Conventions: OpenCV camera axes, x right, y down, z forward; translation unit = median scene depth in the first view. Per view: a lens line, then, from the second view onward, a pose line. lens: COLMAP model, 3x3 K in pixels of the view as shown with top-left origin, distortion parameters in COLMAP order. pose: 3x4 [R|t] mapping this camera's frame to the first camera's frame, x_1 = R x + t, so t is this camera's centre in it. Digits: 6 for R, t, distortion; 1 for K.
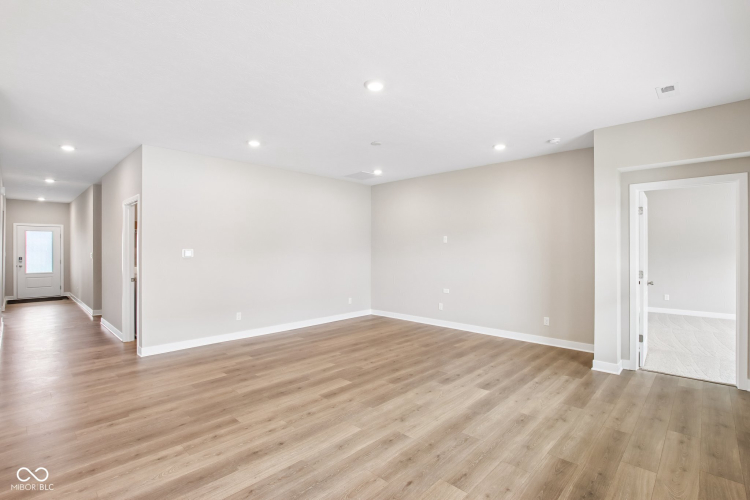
lens RADIAL K [[351.4, 0, 374.2], [0, 351.4, 247.4], [0, 0, 1]] dist [-0.011841, 0.000173]
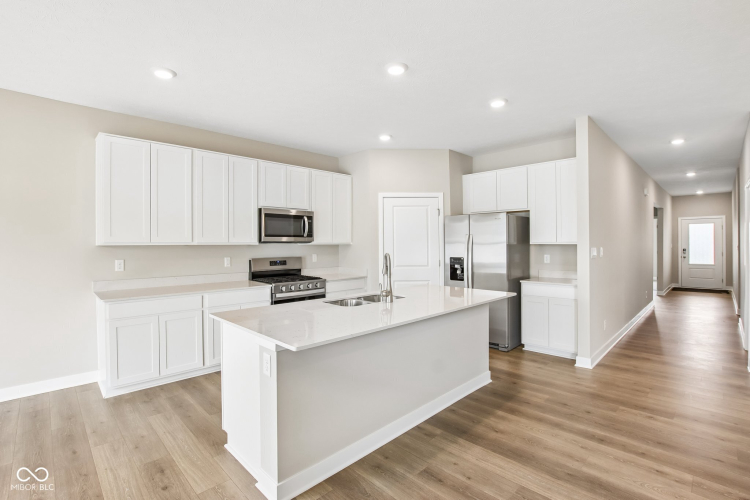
lens RADIAL K [[348.5, 0, 377.6], [0, 348.5, 249.5], [0, 0, 1]] dist [-0.023204, 0.000351]
pose [[-0.019980, 0.013679, -0.999707, 0.158220], [0.015818, 0.999786, 0.013364, 0.002382], [0.999675, -0.015546, -0.020192, 0.167055]]
